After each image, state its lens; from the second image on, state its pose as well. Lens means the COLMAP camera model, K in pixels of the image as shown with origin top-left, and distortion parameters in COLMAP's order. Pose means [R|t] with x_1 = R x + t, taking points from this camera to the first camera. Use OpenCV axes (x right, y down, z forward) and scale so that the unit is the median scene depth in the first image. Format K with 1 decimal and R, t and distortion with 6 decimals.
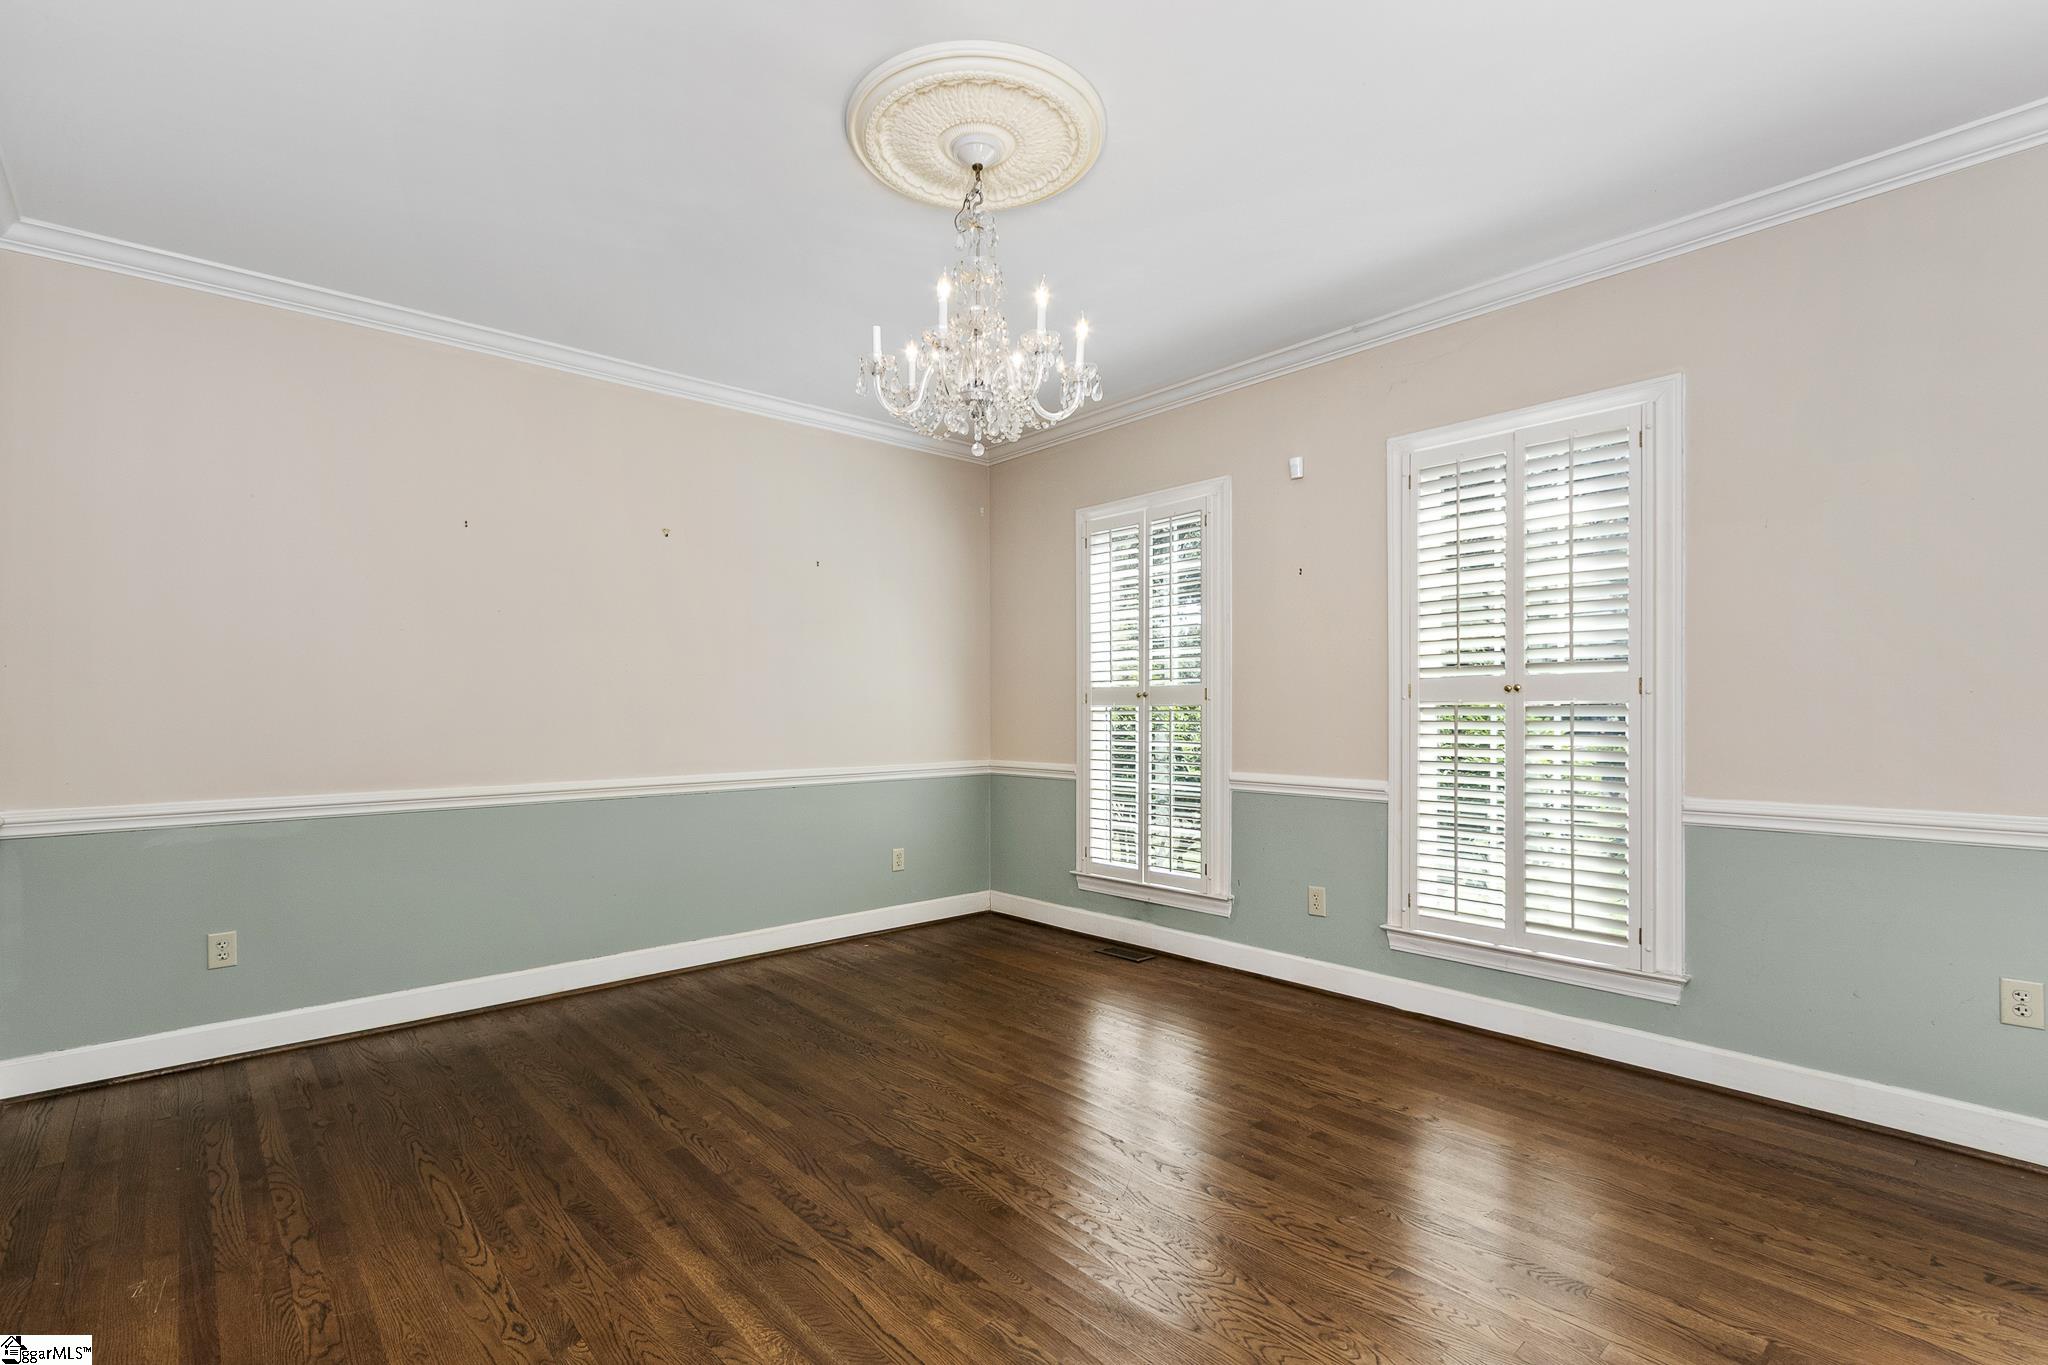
lens RADIAL K [[929.1, 0, 1028.8], [0, 929.1, 712.8], [0, 0, 1]] dist [0.002358, -0.001064]
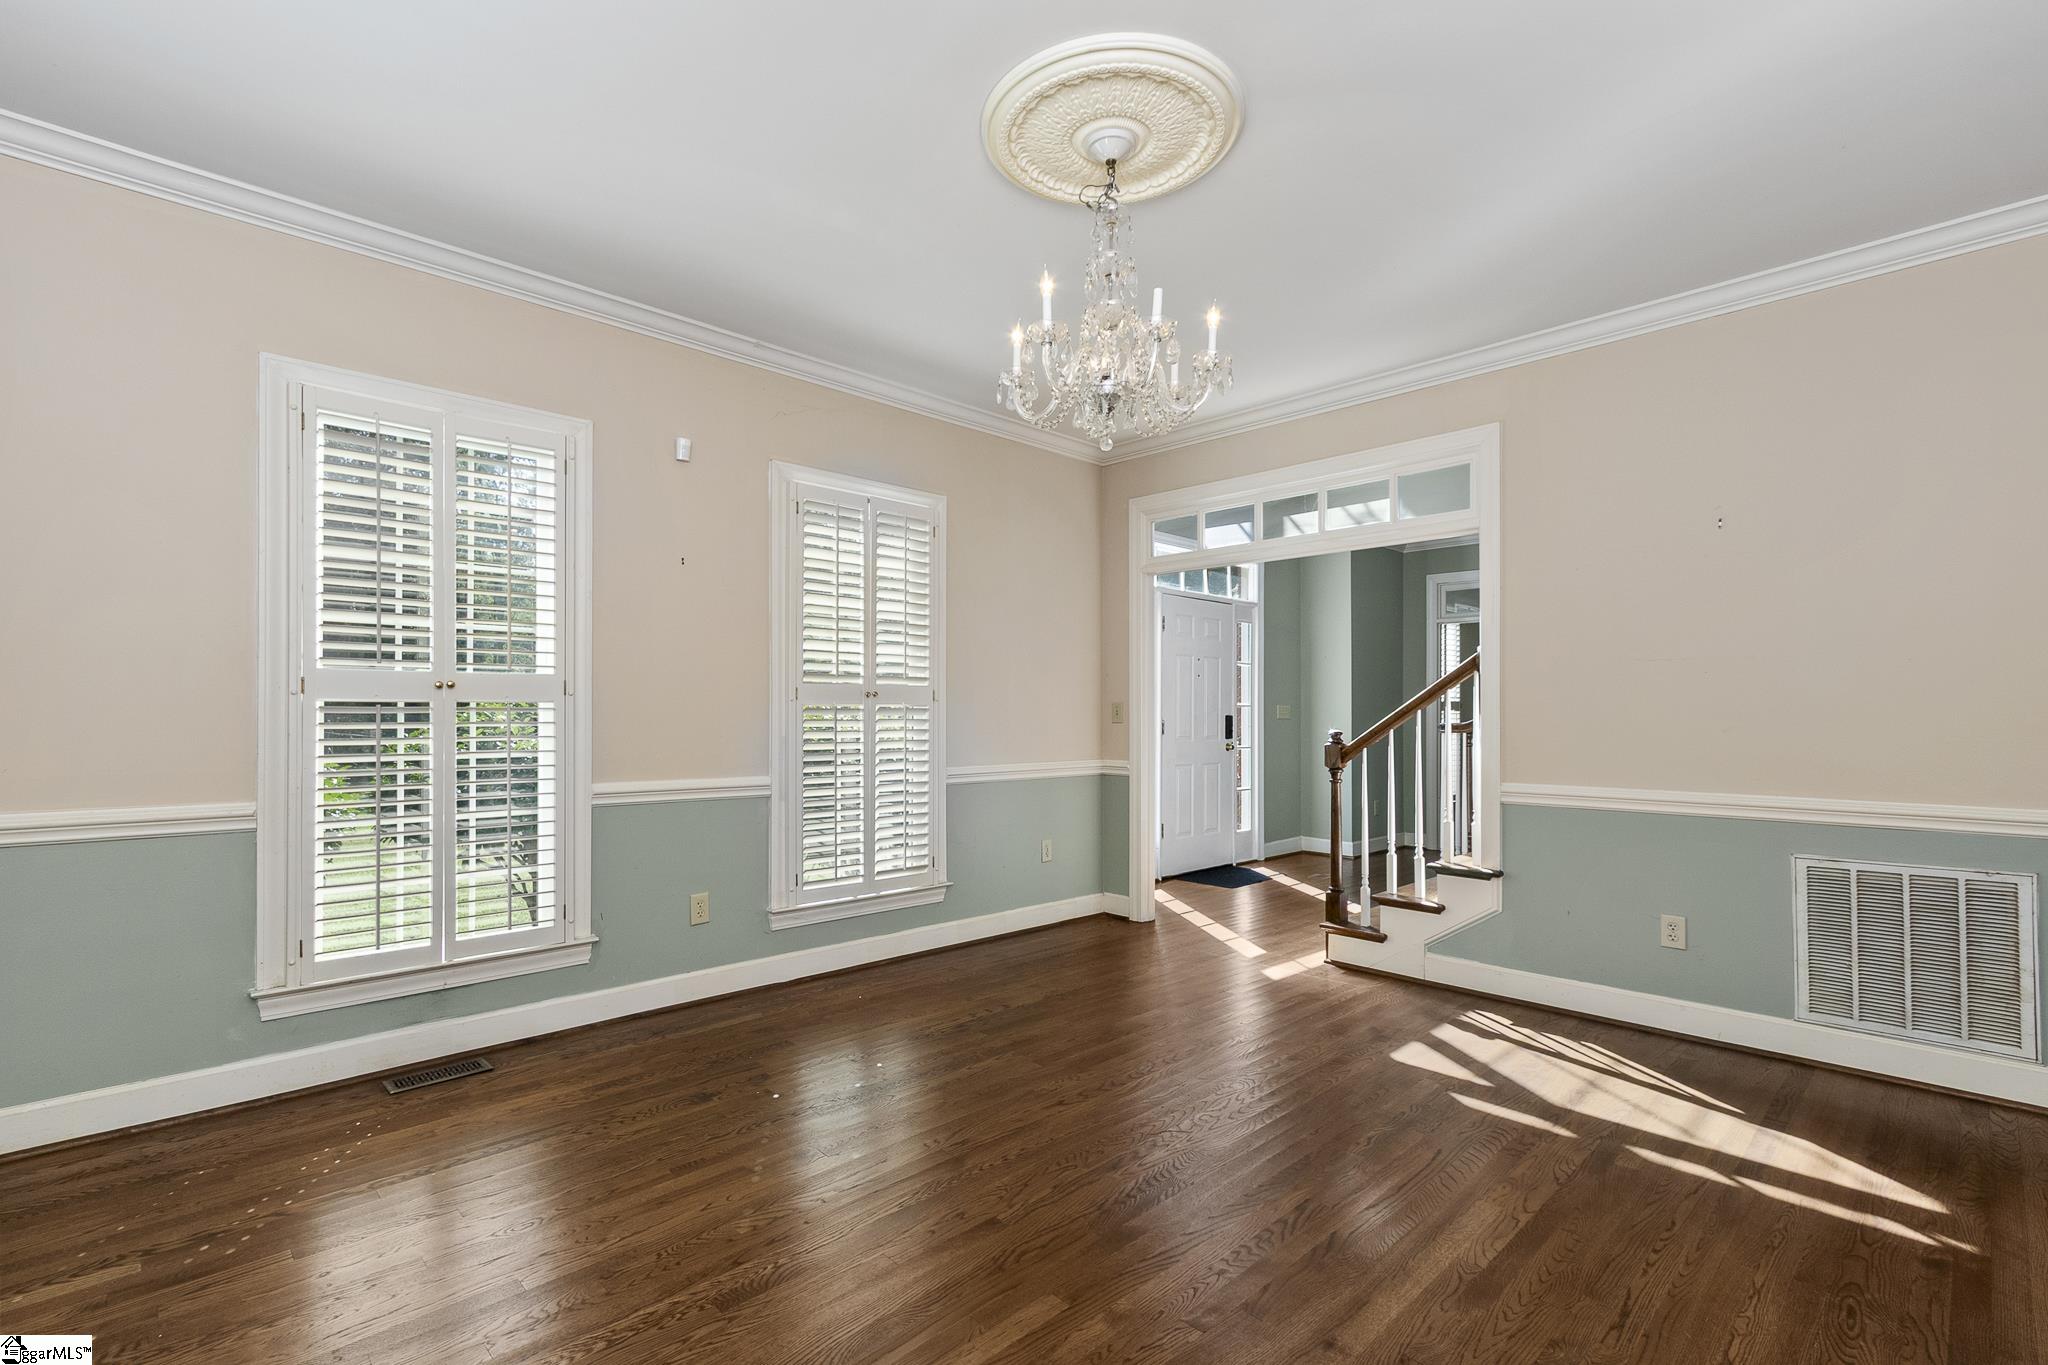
lens RADIAL K [[929.1, 0, 984.9], [0, 929.1, 710.2], [0, 0, 1]] dist [0.002358, -0.001064]
pose [[-0.008480, 0.005238, 0.999950, -0.731072], [-0.004453, 0.999976, -0.005276, 0.001901], [-0.999954, -0.004497, -0.008457, 0.800698]]
